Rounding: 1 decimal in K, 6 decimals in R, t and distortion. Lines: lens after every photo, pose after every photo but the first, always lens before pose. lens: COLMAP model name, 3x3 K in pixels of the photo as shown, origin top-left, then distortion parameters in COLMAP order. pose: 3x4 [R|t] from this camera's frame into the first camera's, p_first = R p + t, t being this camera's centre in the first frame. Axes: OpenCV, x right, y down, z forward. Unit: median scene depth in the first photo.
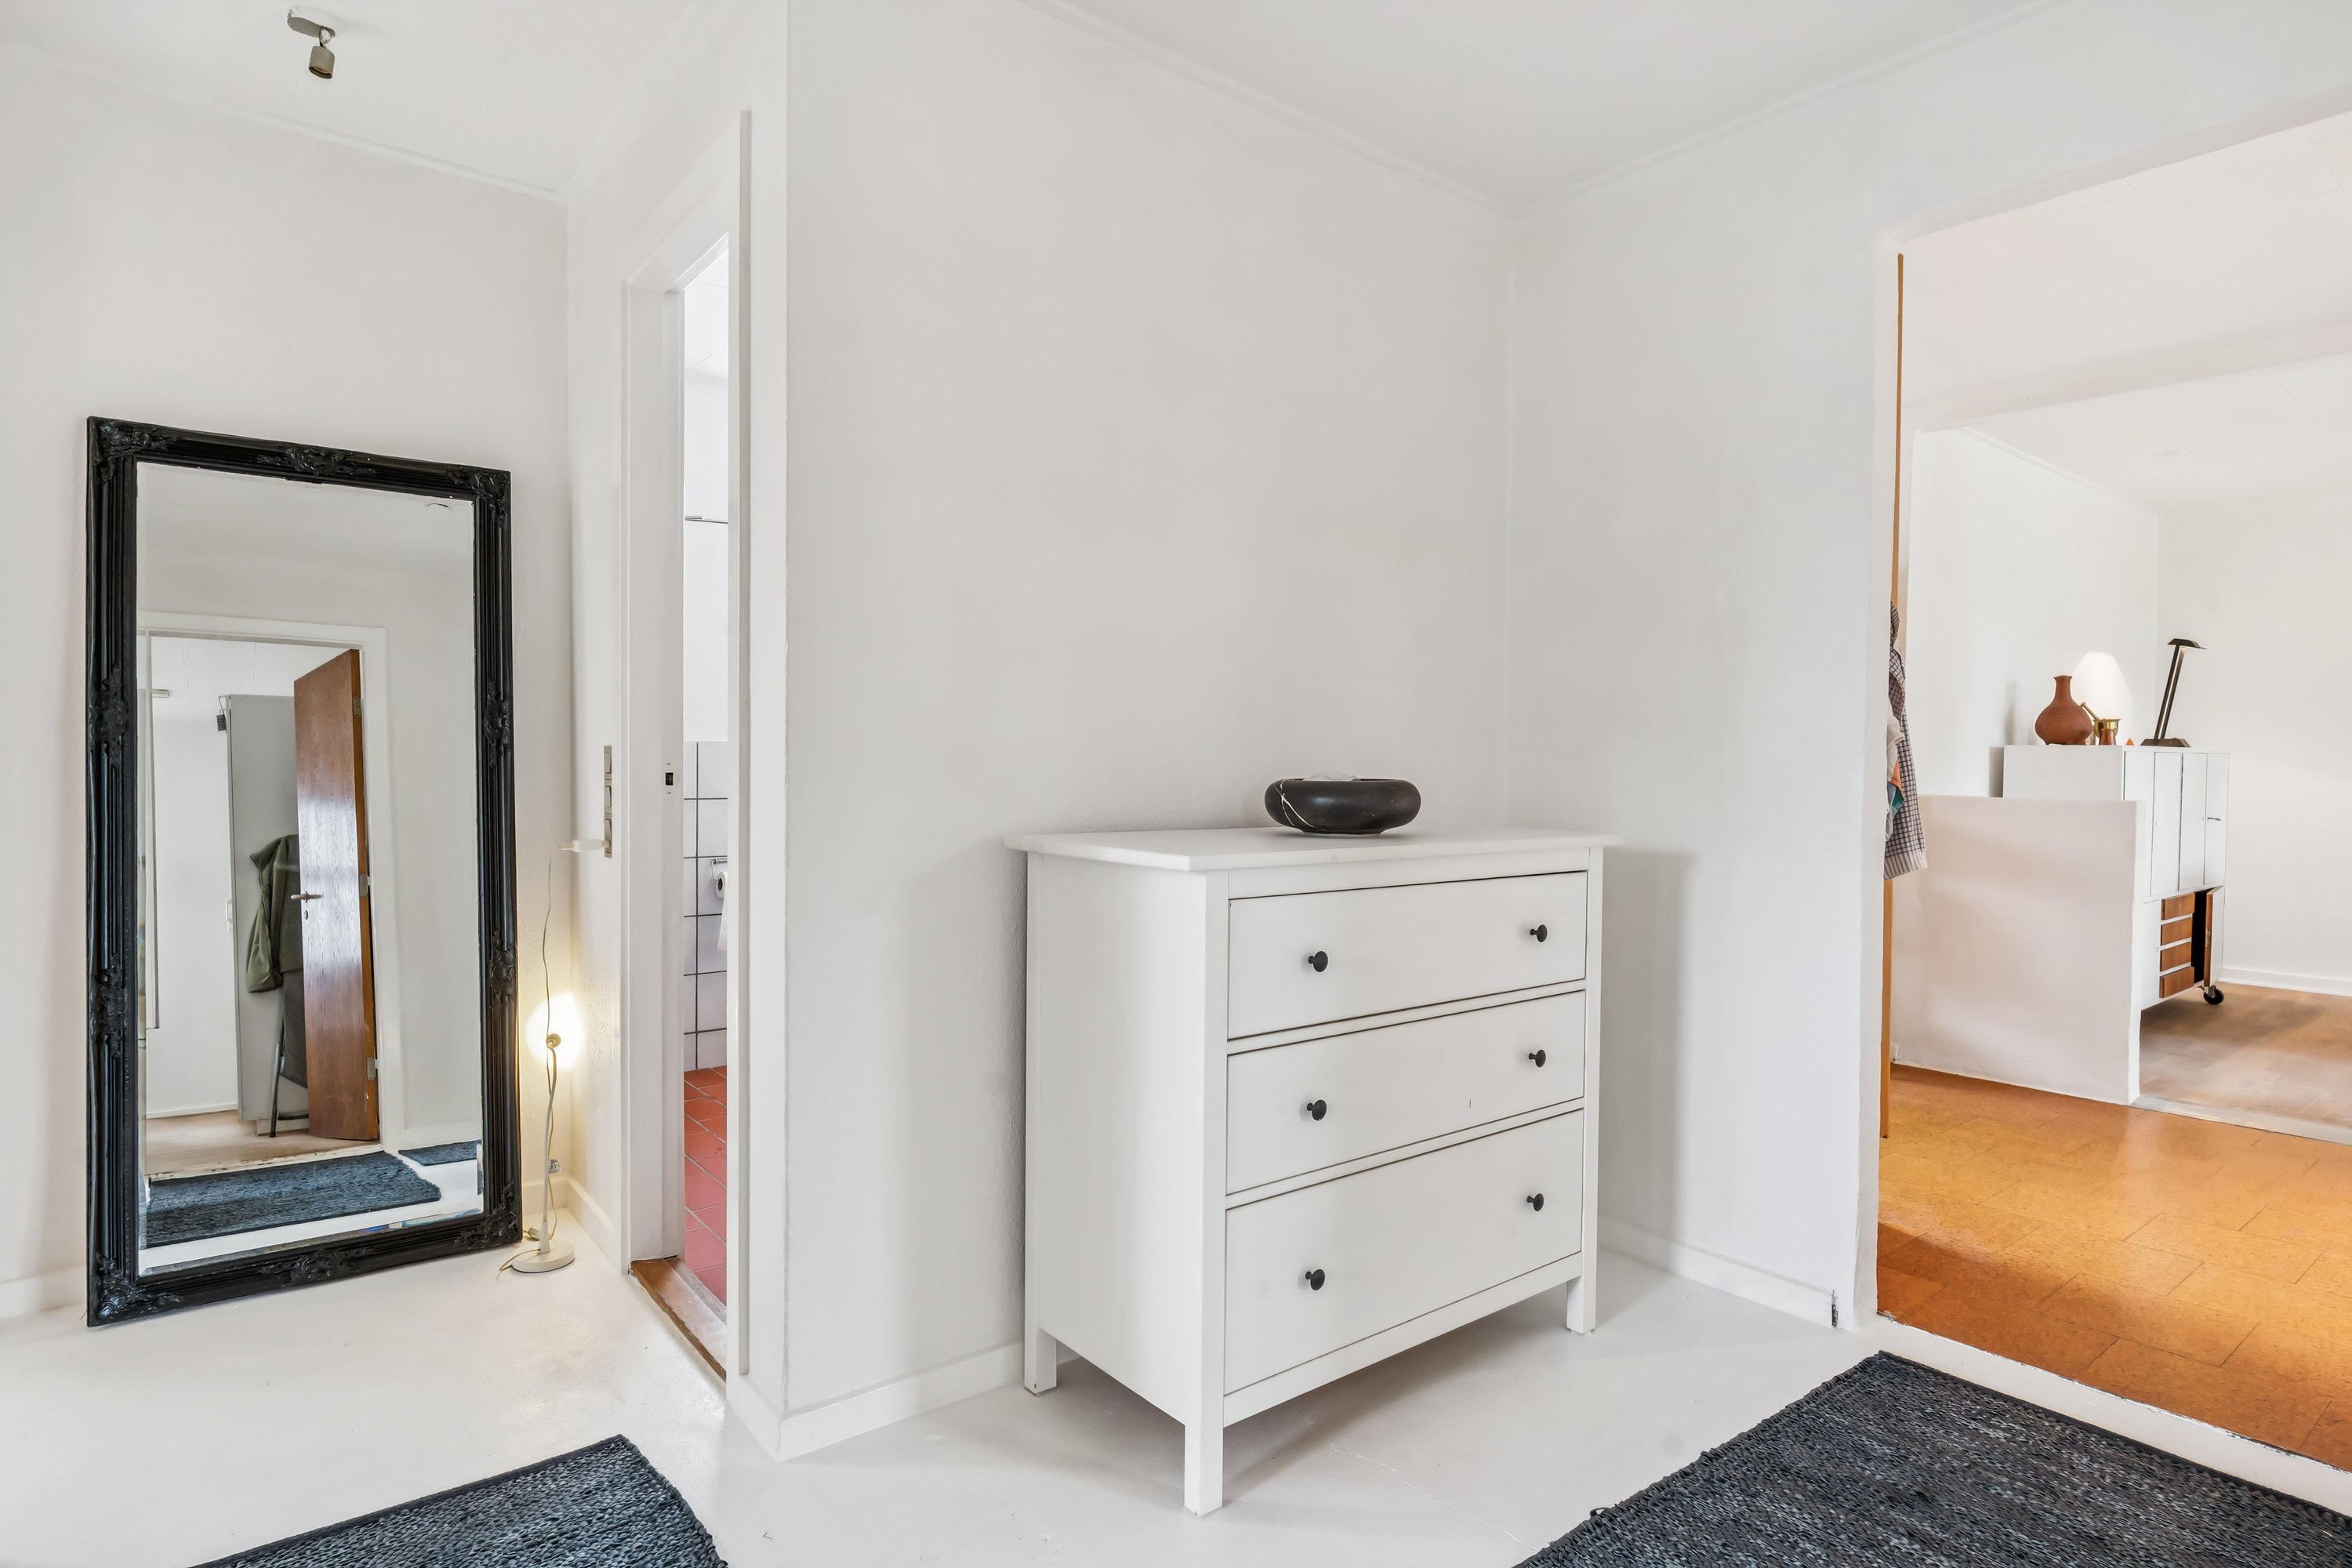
lens RADIAL K [[1268.9, 0, 1176.0], [0, 1268.9, 784.0], [0, 0, 1]] dist [-0.006361, 0.001136]
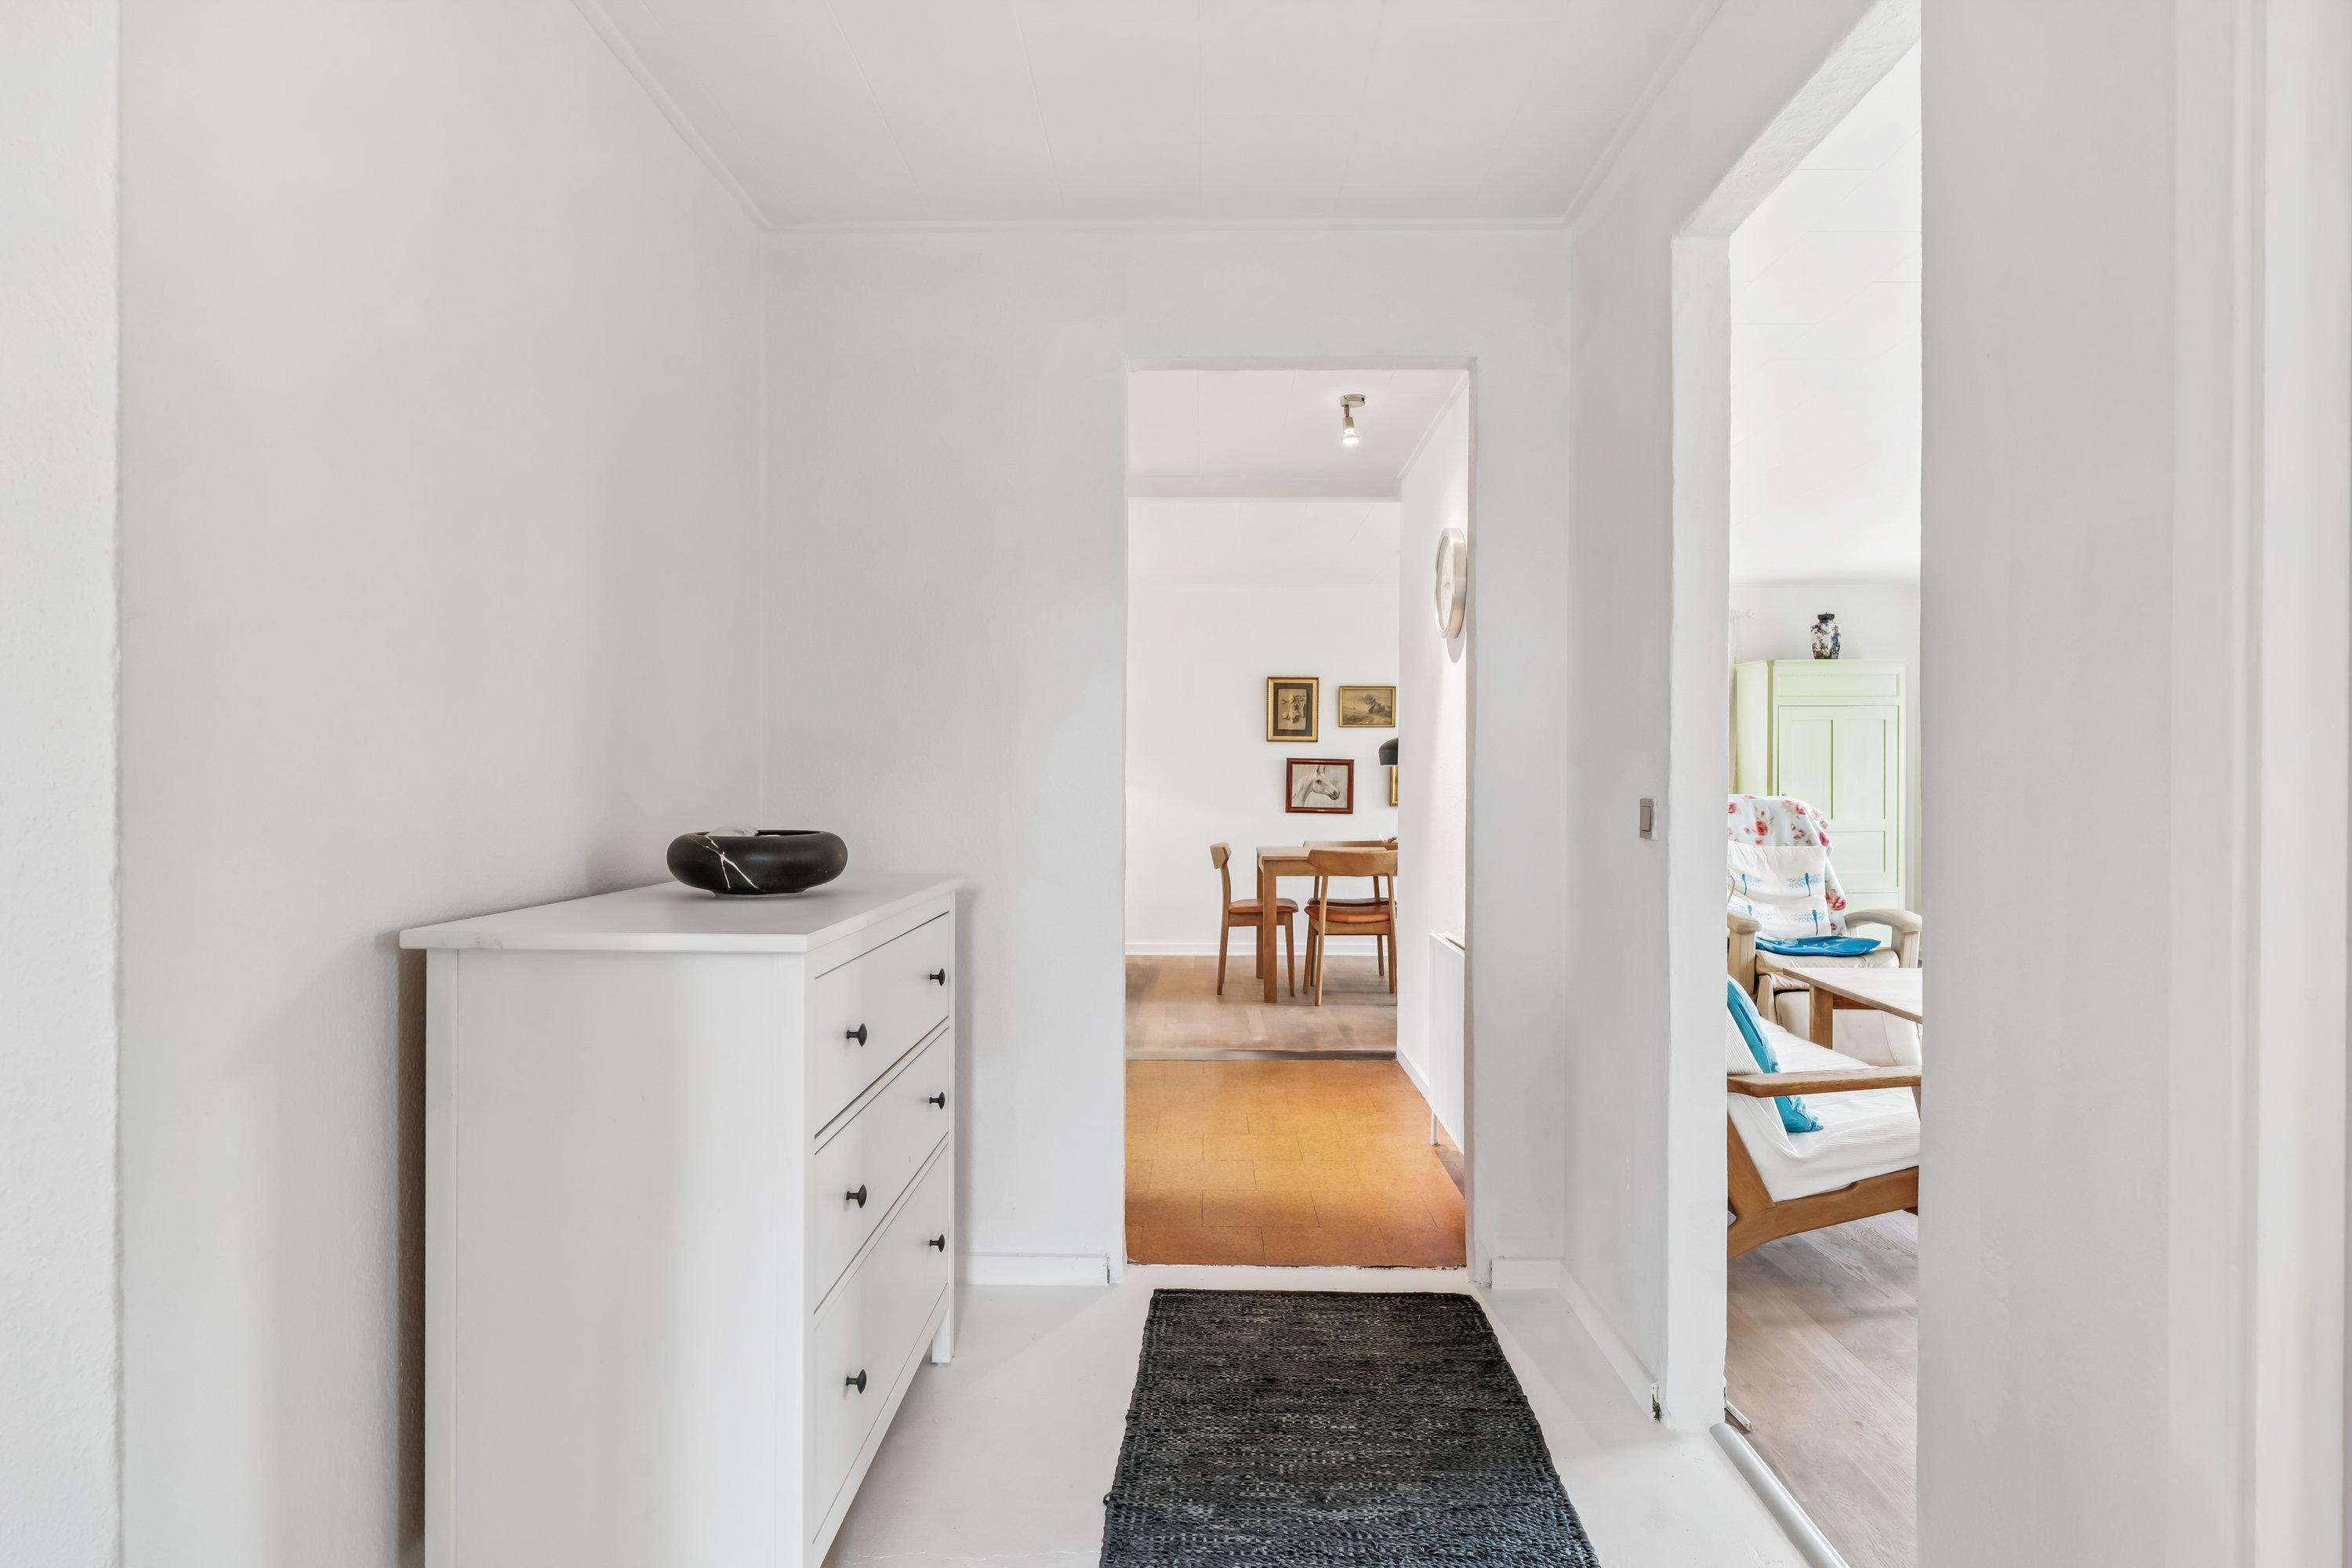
lens RADIAL K [[1338.8, 0, 1176.0], [0, 1338.8, 784.0], [0, 0, 1]] dist [0.001046, 0.000676]
pose [[0.633382, -0.010713, 0.773765, -0.439895], [0.019808, 0.999801, -0.002372, -0.031636], [-0.773586, 0.016829, 0.633468, 0.180064]]
